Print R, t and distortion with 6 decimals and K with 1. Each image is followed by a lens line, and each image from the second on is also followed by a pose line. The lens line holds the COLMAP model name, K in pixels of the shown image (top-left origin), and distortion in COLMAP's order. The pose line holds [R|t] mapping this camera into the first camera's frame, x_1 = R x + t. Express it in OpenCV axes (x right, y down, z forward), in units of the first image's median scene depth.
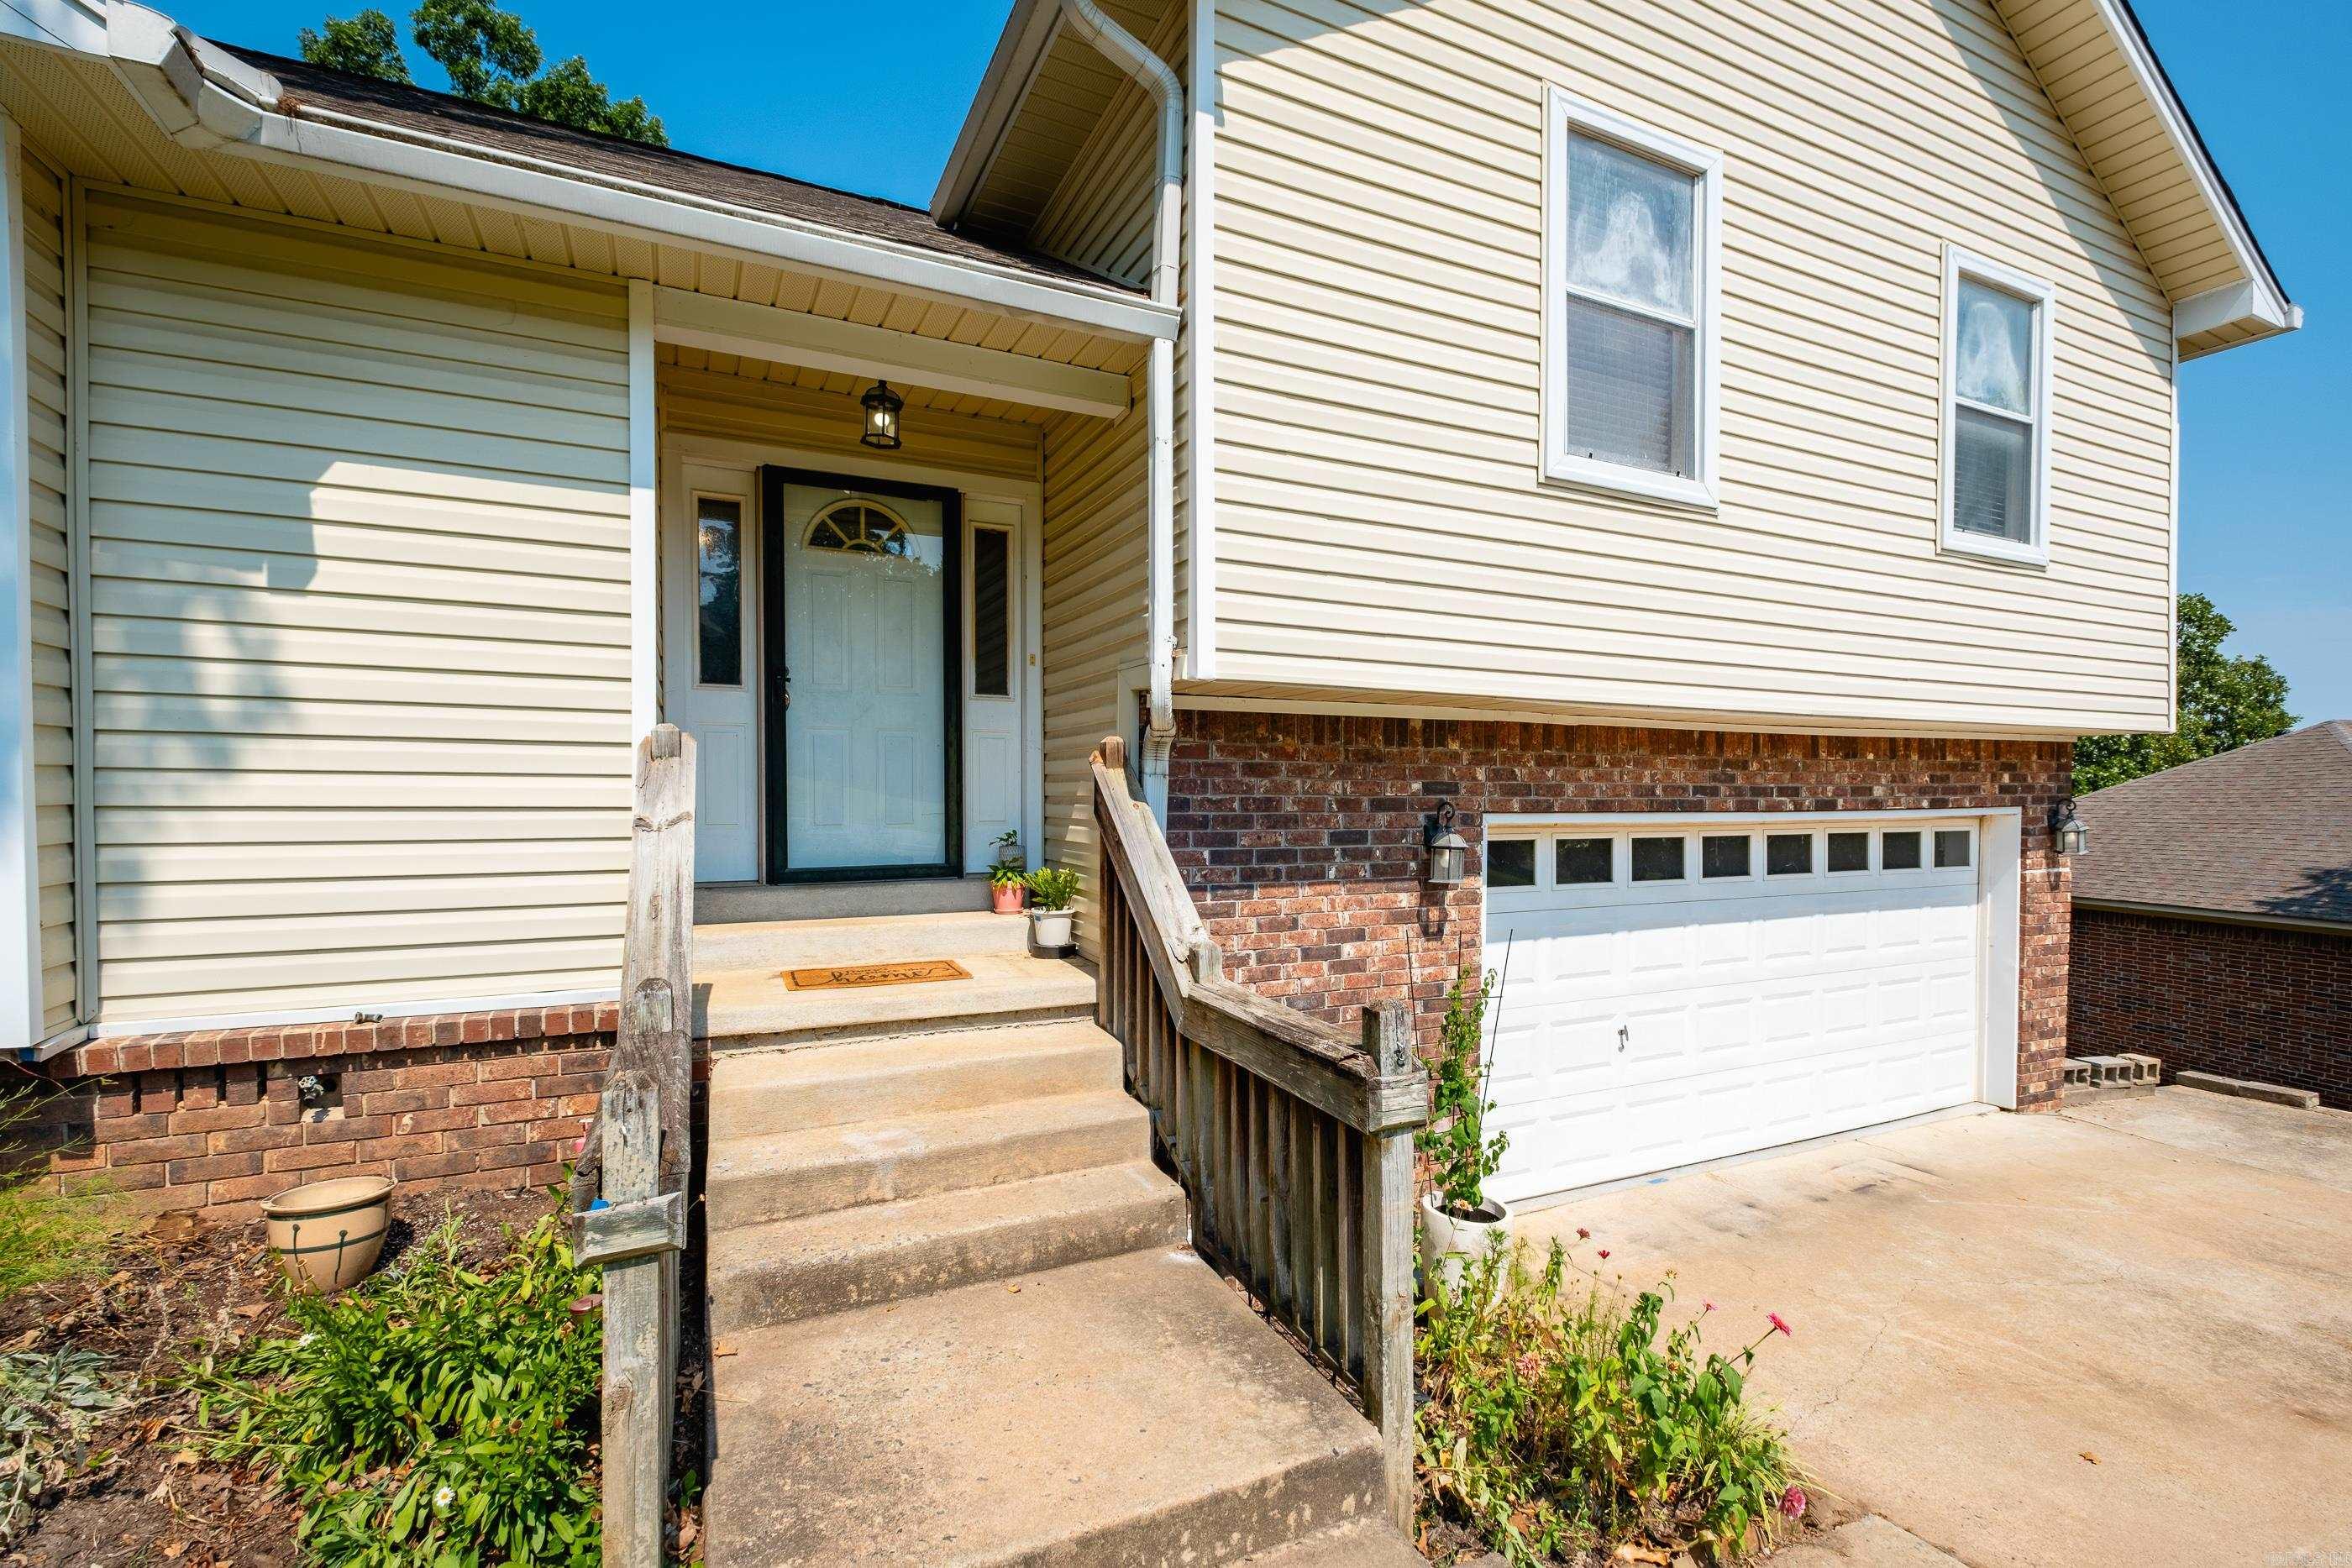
lens RADIAL K [[1007.0, 0, 1157.7], [0, 1007.0, 814.5], [0, 0, 1]] dist [-0.000231, -0.000439]
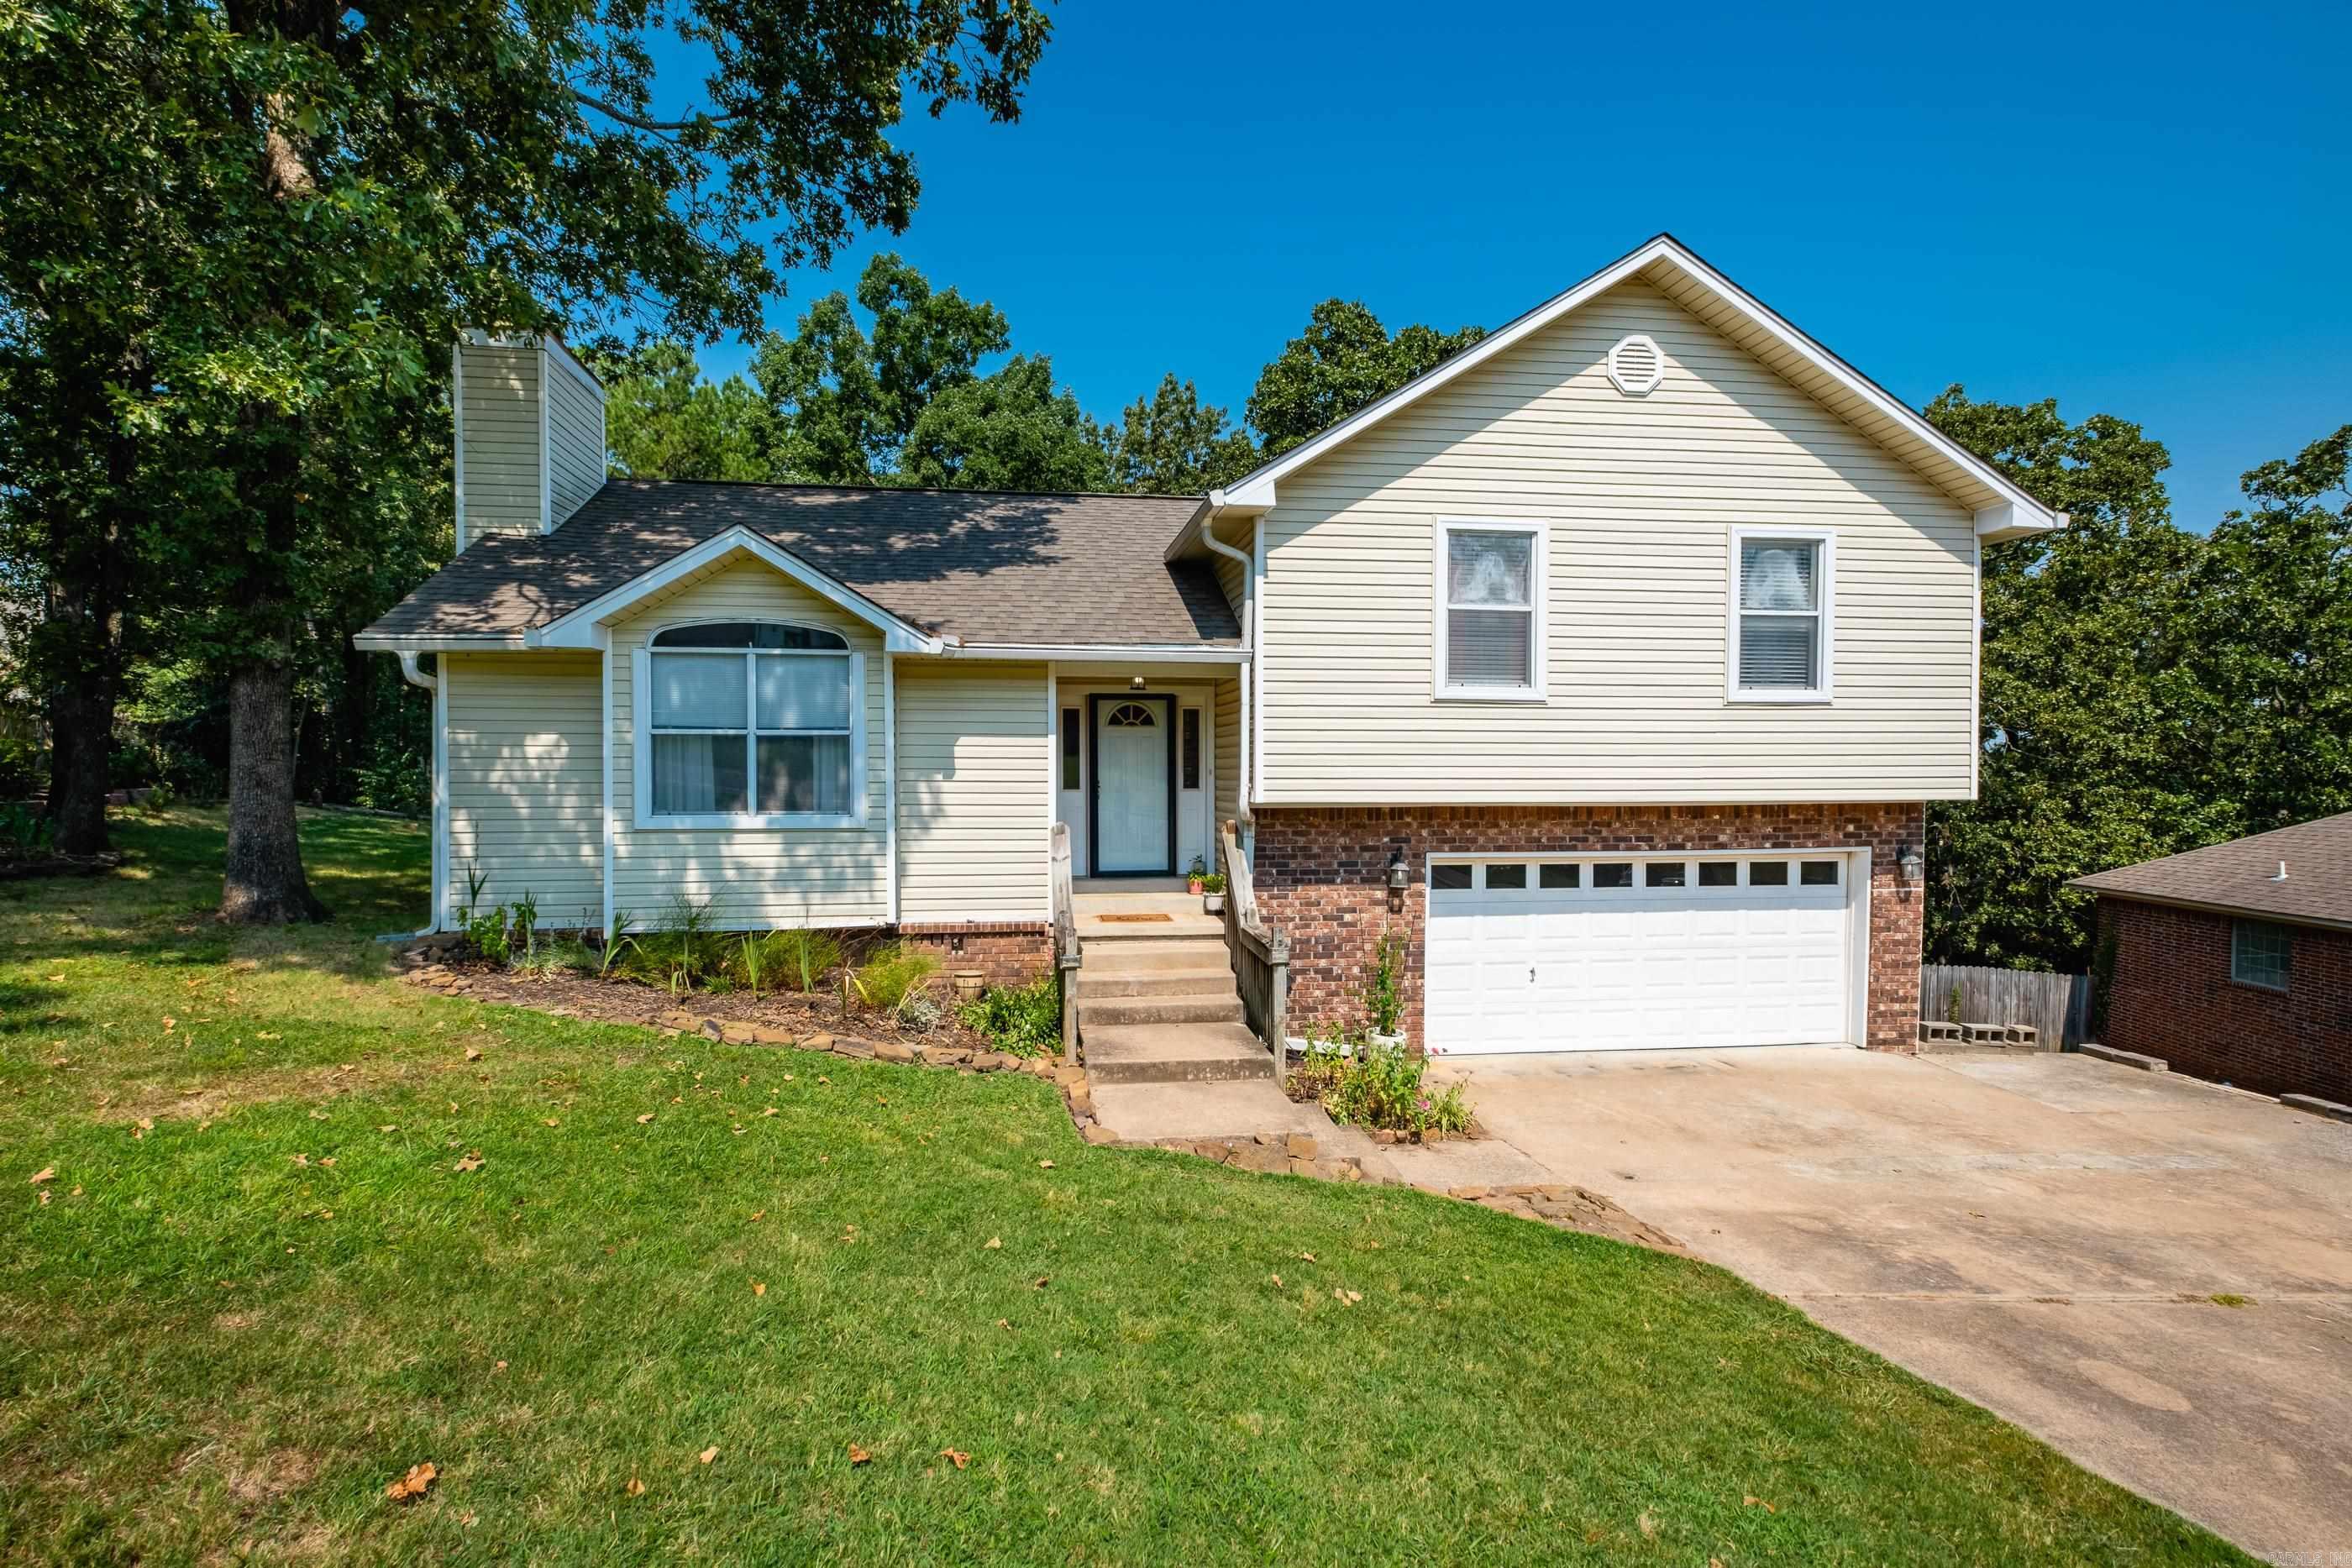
lens RADIAL K [[992.2, 0, 1111.7], [0, 992.2, 799.9], [0, 0, 1]] dist [0.006110, -0.006285]
pose [[0.947851, 0.004123, -0.318687, 0.369466], [-0.002859, 0.999986, 0.004433, -0.115751], [0.318701, -0.003291, 0.947850, -1.101974]]
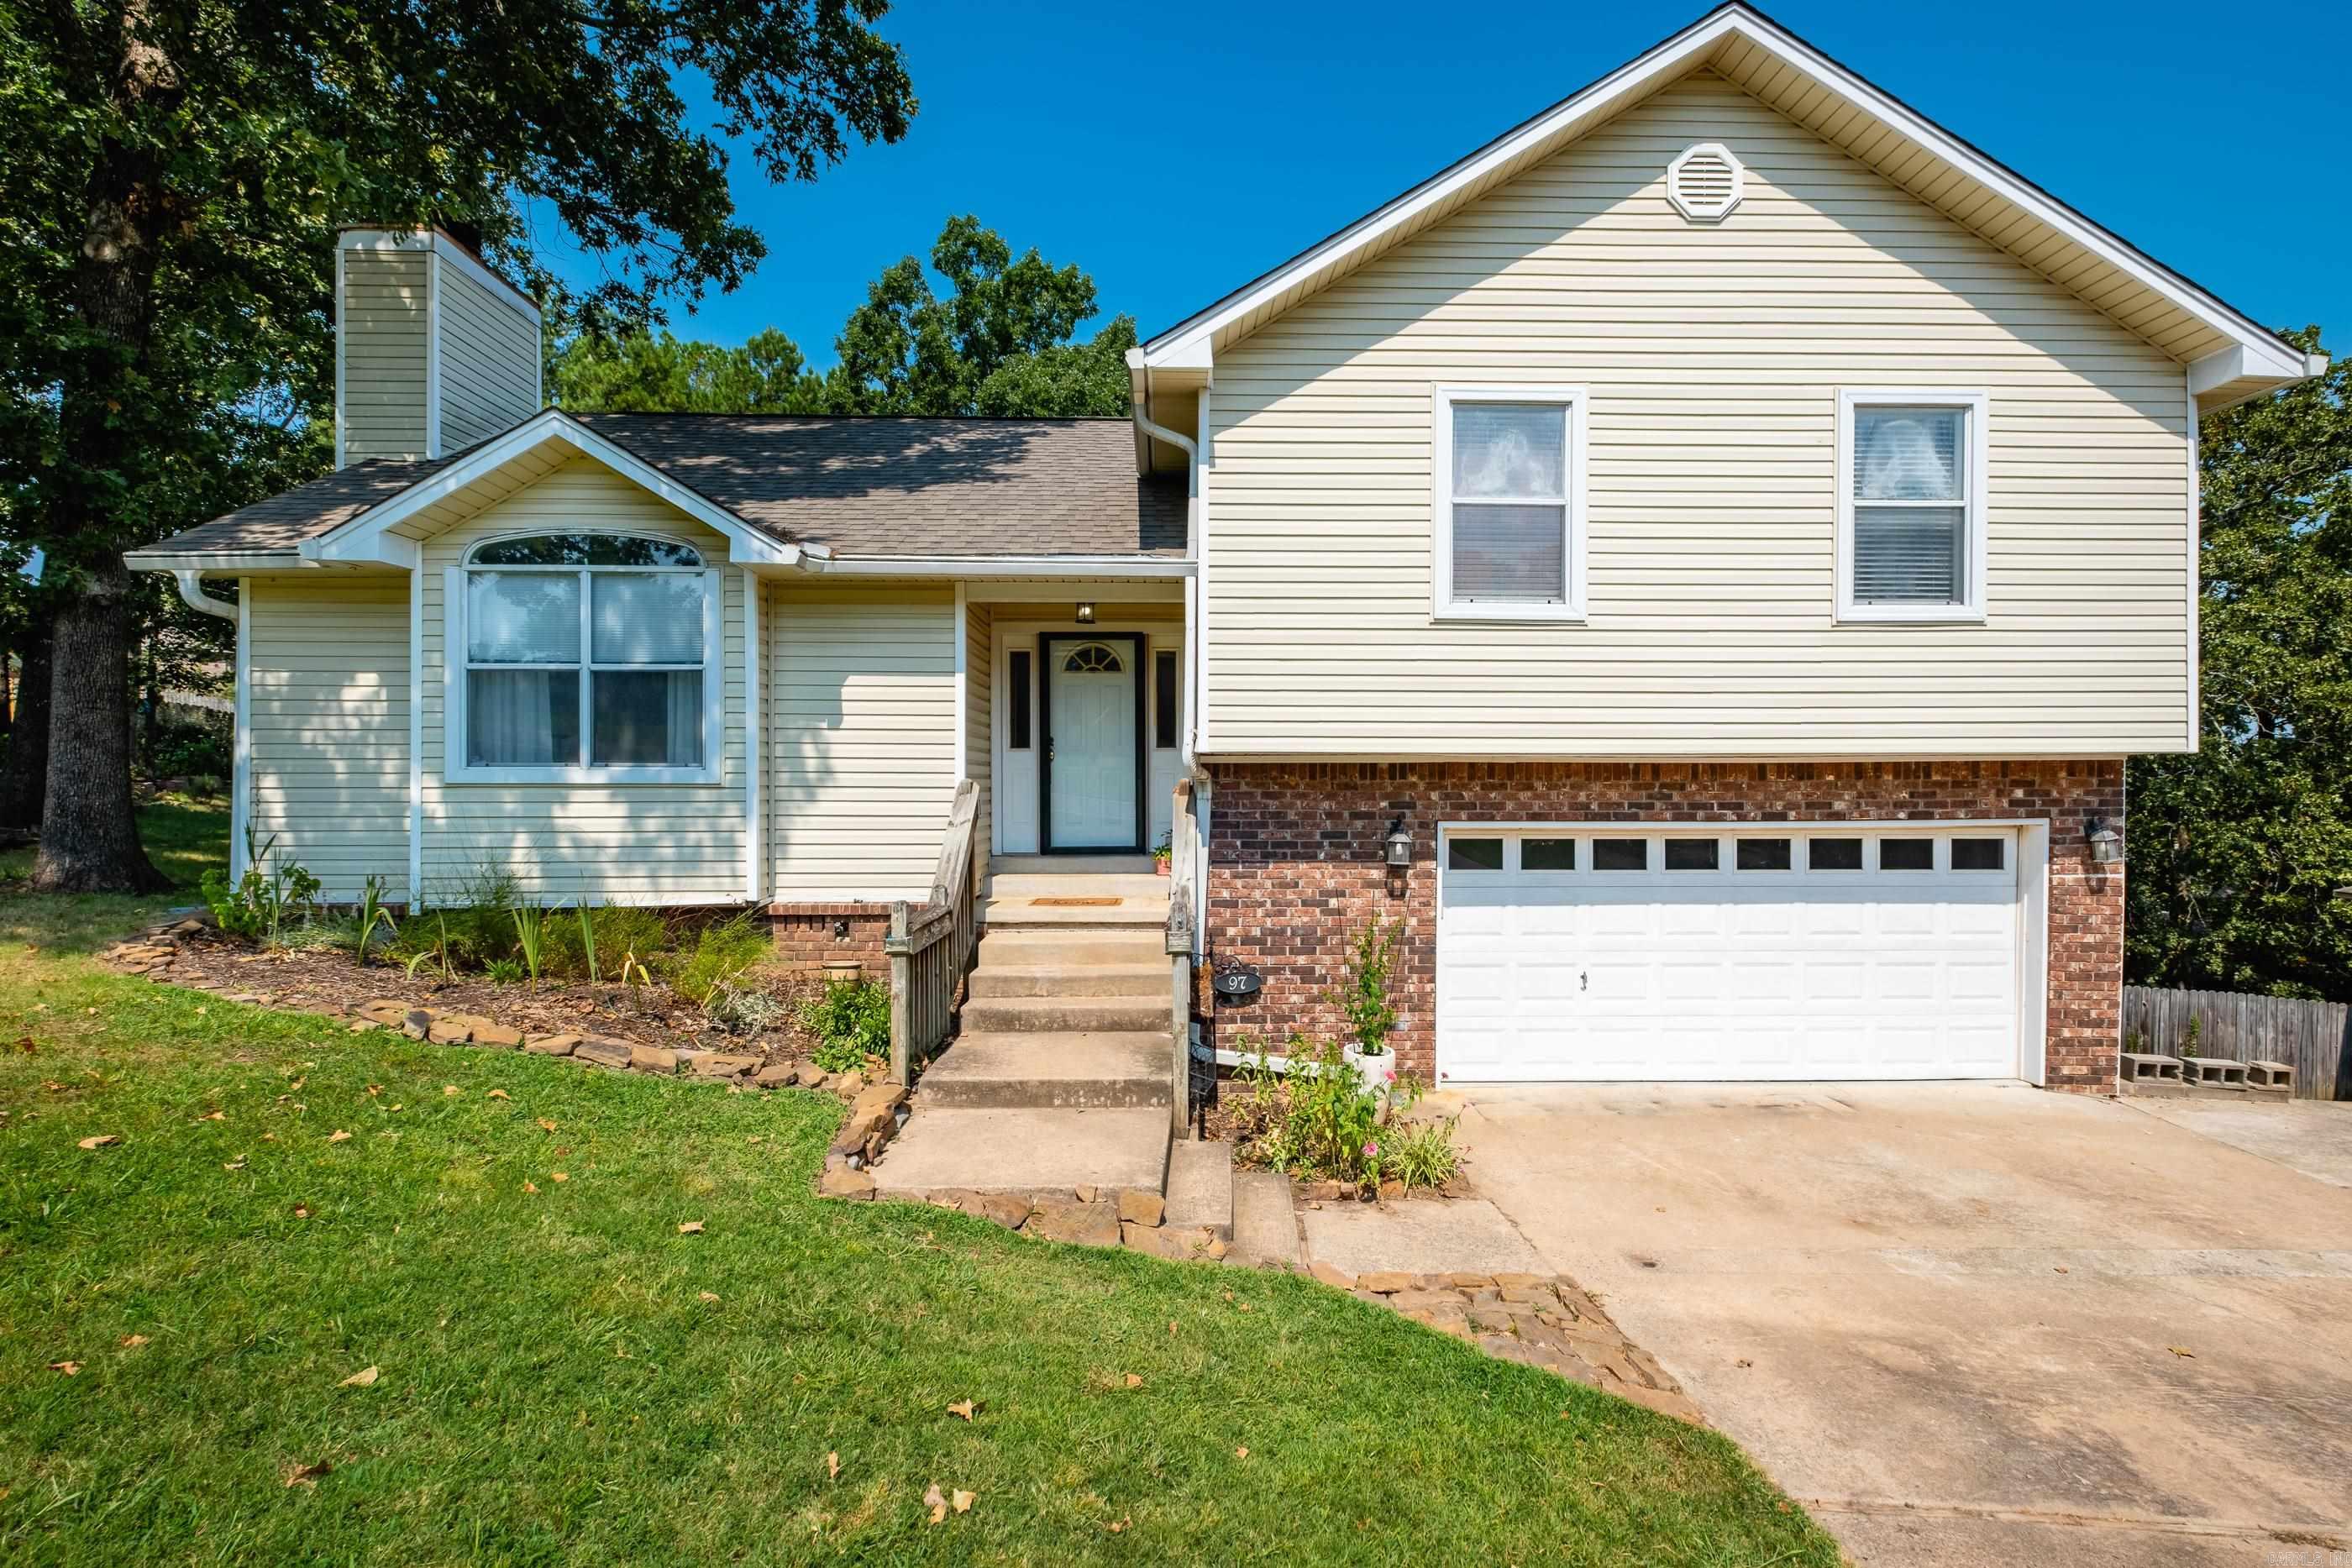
lens RADIAL K [[1010.0, 0, 1185.2], [0, 1010.0, 794.4], [0, 0, 1]] dist [0.007060, -0.005807]
pose [[0.916780, 0.000278, -0.399393, 0.609446], [-0.005606, 0.999910, -0.012172, -0.021988], [0.399354, 0.013398, 0.916699, -0.617122]]
